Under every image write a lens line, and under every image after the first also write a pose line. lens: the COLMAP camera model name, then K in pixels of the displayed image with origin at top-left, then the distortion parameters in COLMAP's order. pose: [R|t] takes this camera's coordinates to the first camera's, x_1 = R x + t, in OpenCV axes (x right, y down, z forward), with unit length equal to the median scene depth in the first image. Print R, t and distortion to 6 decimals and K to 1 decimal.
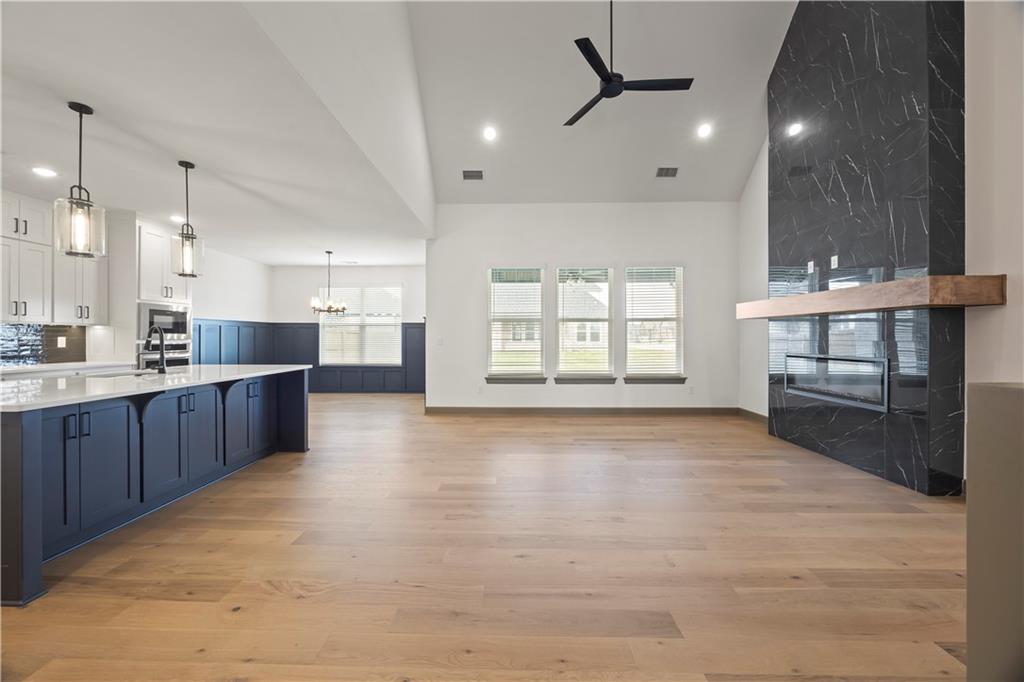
lens RADIAL K [[384.0, 0, 509.5], [0, 384.0, 337.8], [0, 0, 1]] dist [0.000356, 0.000010]
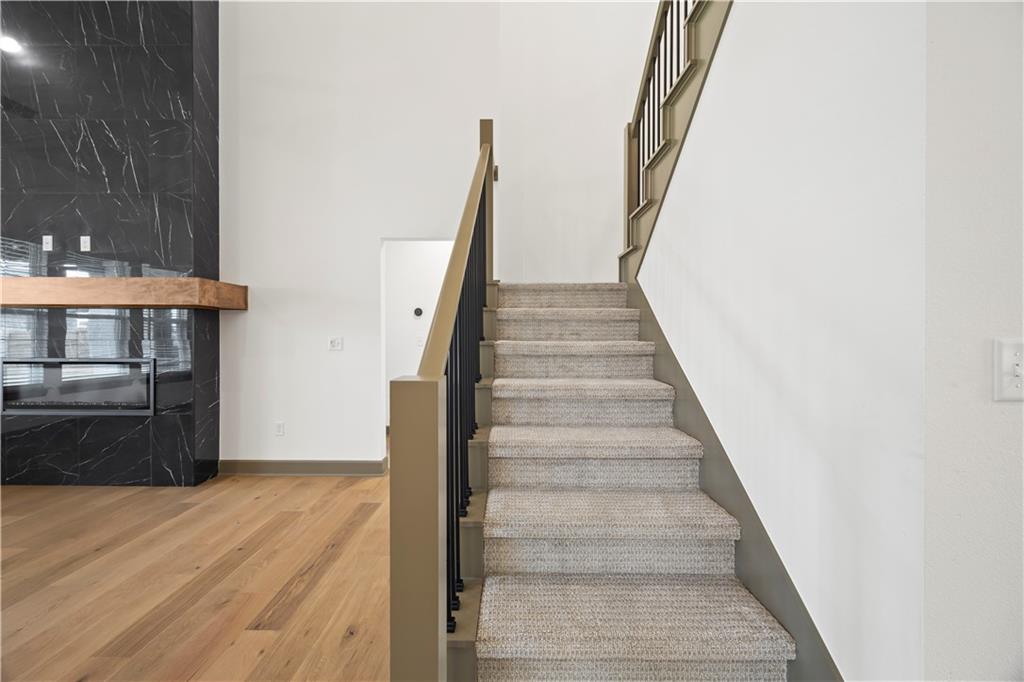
lens RADIAL K [[384.0, 0, 509.5], [0, 384.0, 337.8], [0, 0, 1]] dist [0.000356, 0.000010]
pose [[-0.009434, -0.003095, 0.999951, 0.025374], [-0.000676, 0.999995, 0.003089, -0.000382], [-0.999955, -0.000647, -0.009436, 0.121591]]
